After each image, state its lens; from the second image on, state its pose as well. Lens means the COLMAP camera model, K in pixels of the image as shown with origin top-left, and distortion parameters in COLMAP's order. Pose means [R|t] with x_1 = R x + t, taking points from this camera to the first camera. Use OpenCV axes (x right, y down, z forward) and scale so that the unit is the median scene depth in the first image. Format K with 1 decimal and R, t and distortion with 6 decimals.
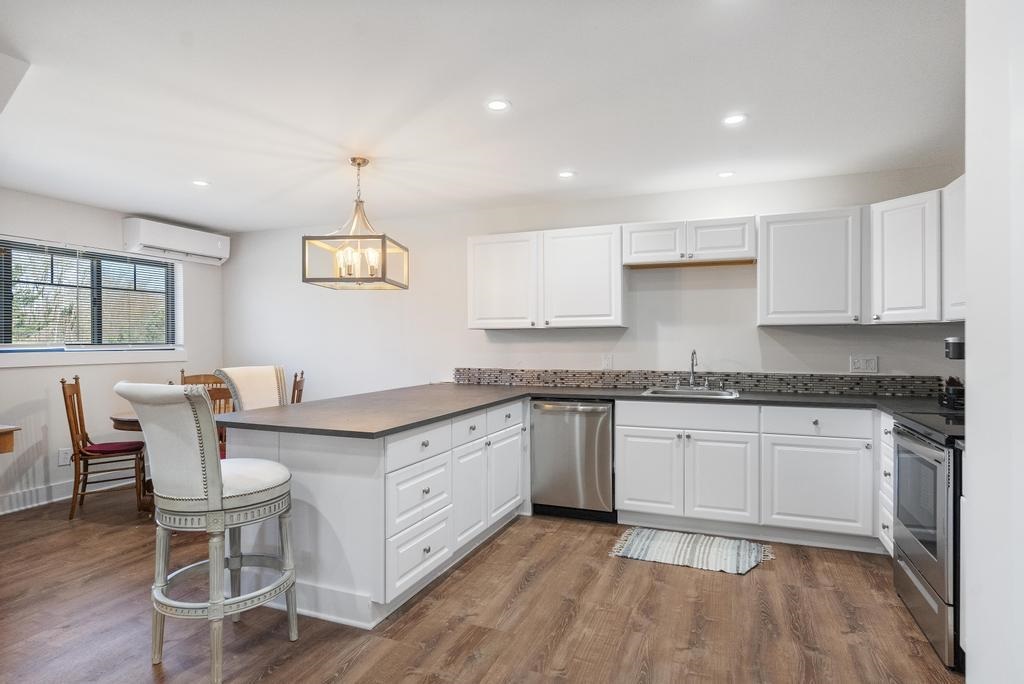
lens RADIAL K [[564.0, 0, 517.4], [0, 564.0, 346.0], [0, 0, 1]] dist [-0.005117, -0.002733]
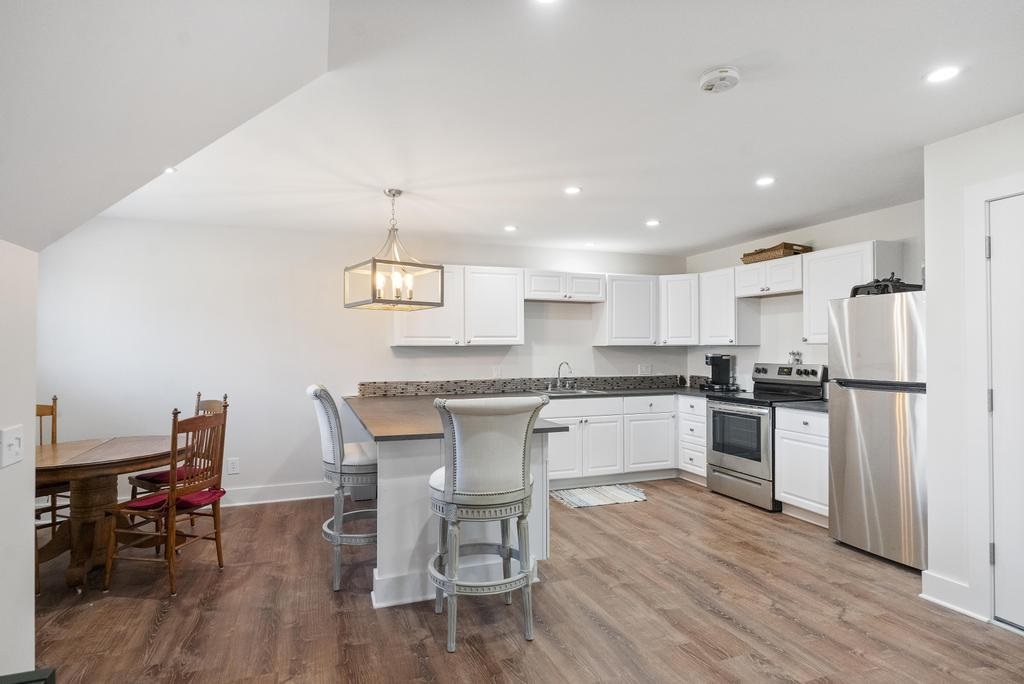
lens RADIAL K [[541.5, 0, 515.0], [0, 541.5, 347.4], [0, 0, 1]] dist [-0.013591, 0.000459]
pose [[0.743430, 0.004972, 0.668795, -0.659063], [0.007563, 0.999846, -0.015840, -0.009118], [-0.668771, 0.016834, 0.743278, 0.061267]]
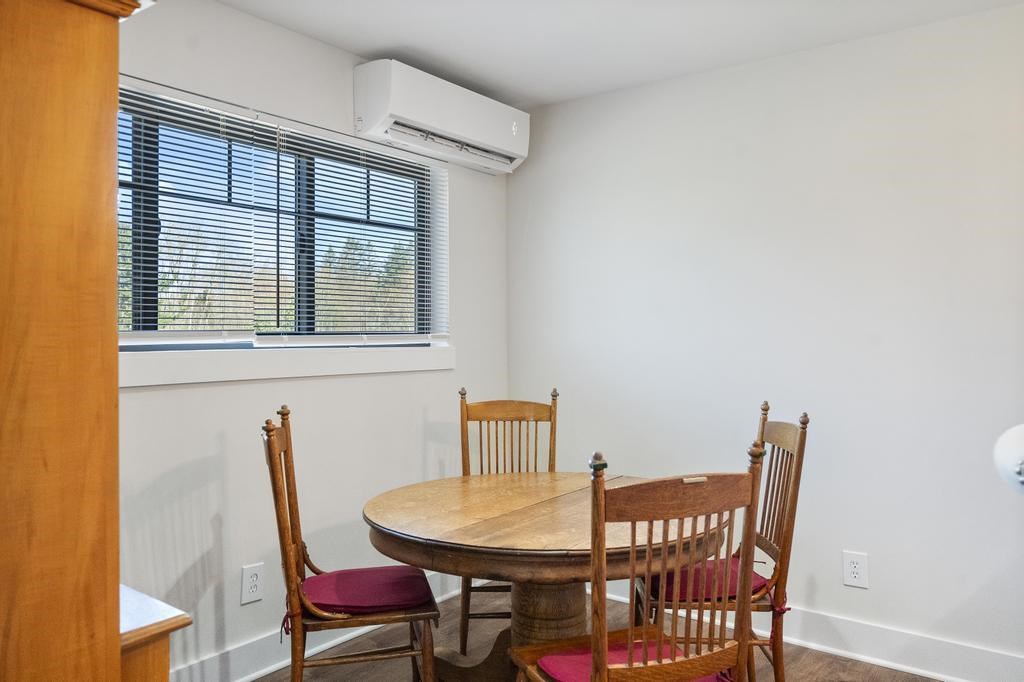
lens RADIAL K [[751.4, 0, 508.9], [0, 751.4, 334.7], [0, 0, 1]] dist [0.002565, 0.000756]
pose [[0.958728, 0.002344, -0.284317, -0.462220], [-0.003393, 0.999989, -0.003196, -0.000569], [0.284306, 0.004028, 0.958725, 0.505167]]
